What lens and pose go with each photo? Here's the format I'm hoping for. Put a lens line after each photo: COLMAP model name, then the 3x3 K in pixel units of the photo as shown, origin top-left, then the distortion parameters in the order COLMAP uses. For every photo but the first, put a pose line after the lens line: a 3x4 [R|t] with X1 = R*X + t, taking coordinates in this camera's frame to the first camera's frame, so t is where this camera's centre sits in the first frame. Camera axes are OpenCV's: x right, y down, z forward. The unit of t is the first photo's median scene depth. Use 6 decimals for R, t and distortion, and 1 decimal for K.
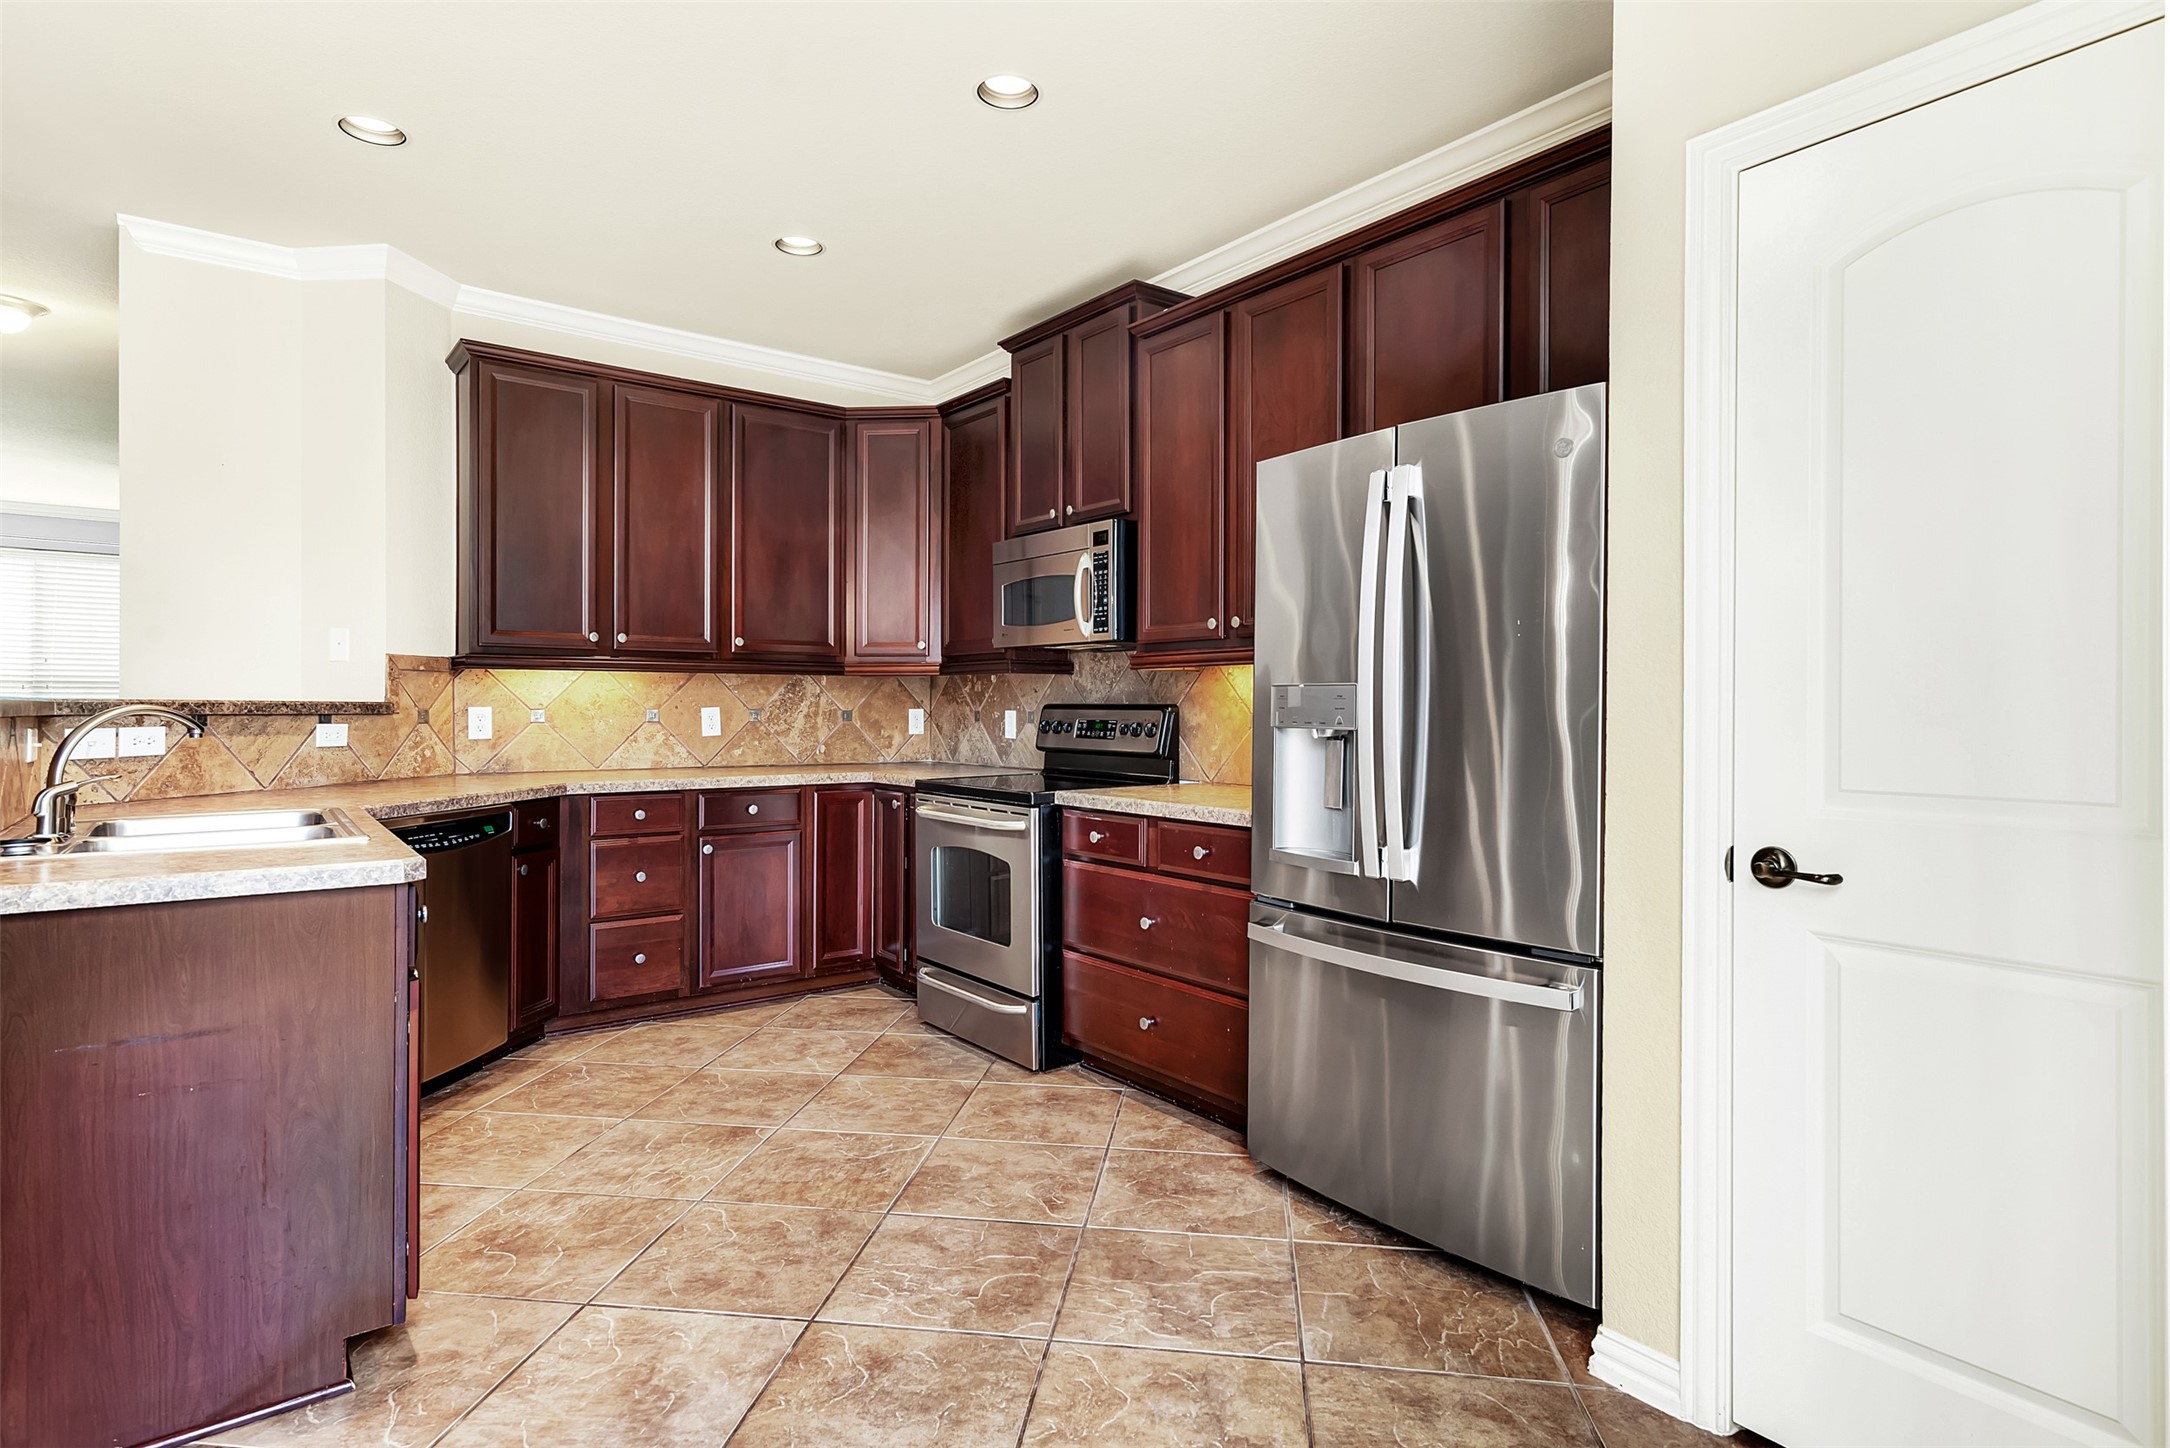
lens RADIAL K [[1116.5, 0, 1078.4], [0, 1116.5, 681.8], [0, 0, 1]] dist [0.005867, 0.011812]
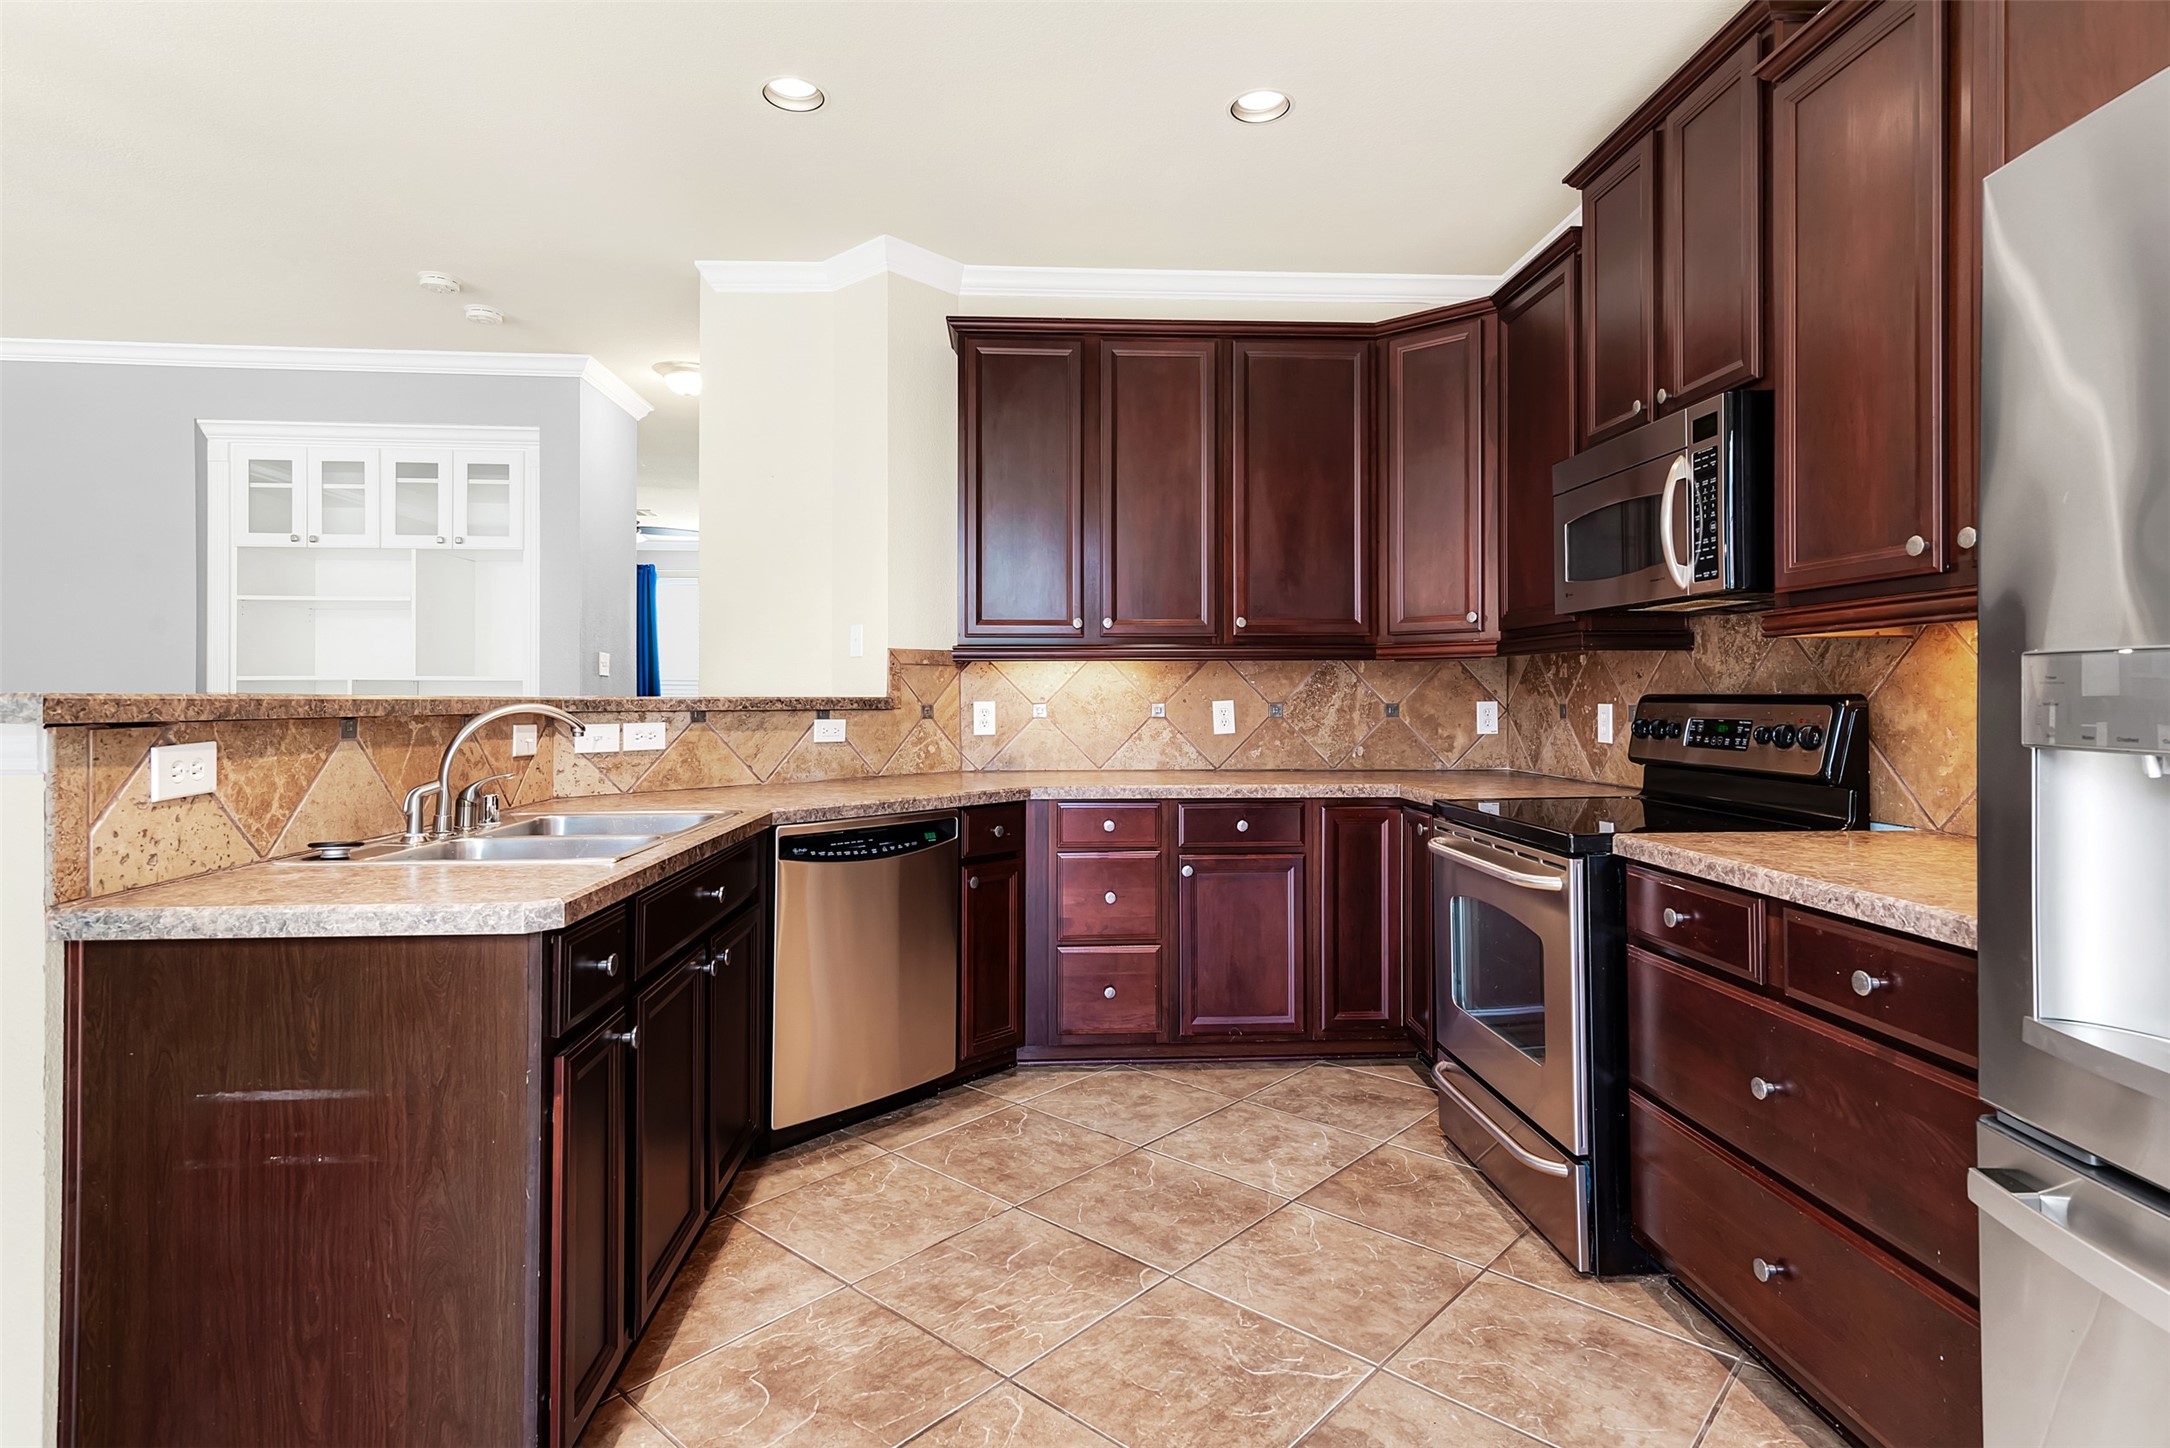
lens RADIAL K [[1116.5, 0, 1078.4], [0, 1116.5, 681.8], [0, 0, 1]] dist [0.005867, 0.011812]
pose [[0.828012, -0.013053, -0.560559, 0.078544], [0.018193, 0.999828, 0.003592, 0.004054], [0.560416, -0.013172, 0.828107, 0.287113]]
